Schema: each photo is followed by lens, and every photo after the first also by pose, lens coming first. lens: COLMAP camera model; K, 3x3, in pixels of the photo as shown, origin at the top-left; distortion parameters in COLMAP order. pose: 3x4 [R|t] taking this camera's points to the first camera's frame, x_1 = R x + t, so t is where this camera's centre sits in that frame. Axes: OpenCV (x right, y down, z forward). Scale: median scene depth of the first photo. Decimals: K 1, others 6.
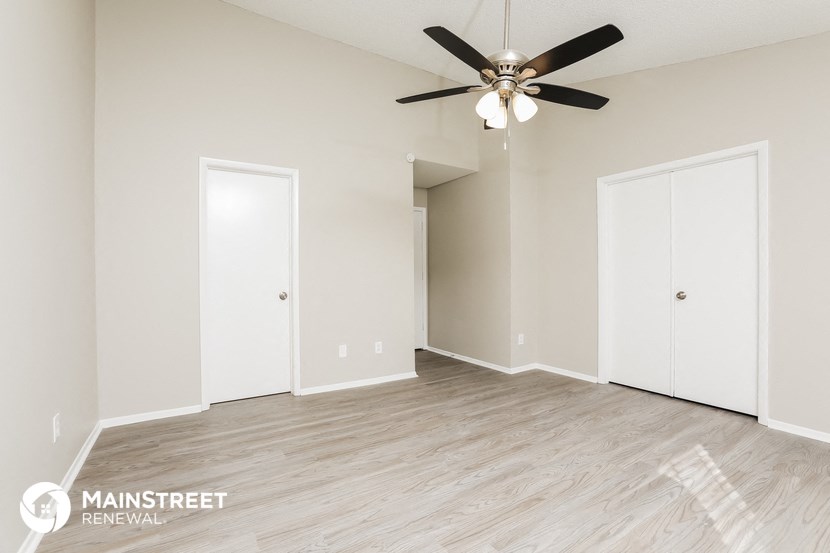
lens RADIAL K [[381.1, 0, 416.5], [0, 381.1, 275.7], [0, 0, 1]] dist [0.002945, 0.001104]
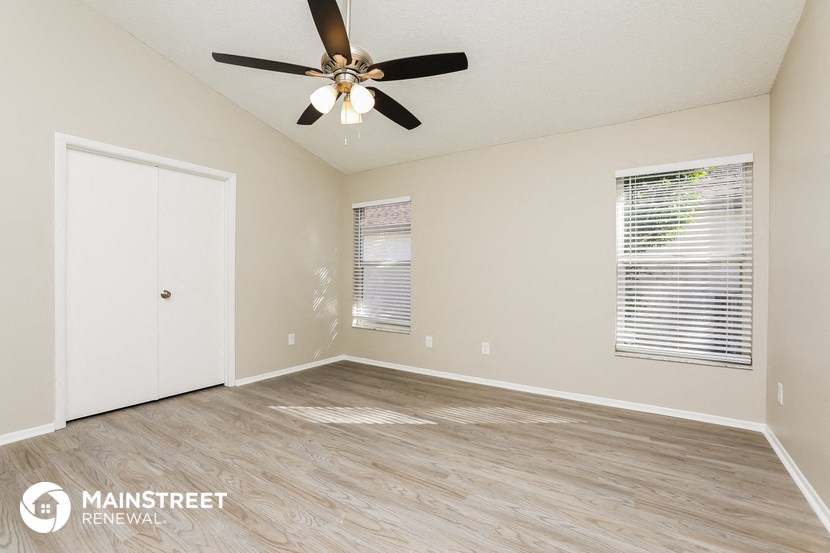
lens RADIAL K [[381.1, 0, 417.7], [0, 381.1, 274.0], [0, 0, 1]] dist [0.002945, 0.001104]
pose [[-0.396622, 0.004961, 0.917969, -0.655490], [-0.006996, 0.999940, -0.008427, 0.006382], [-0.917955, -0.009765, -0.396564, 1.085697]]
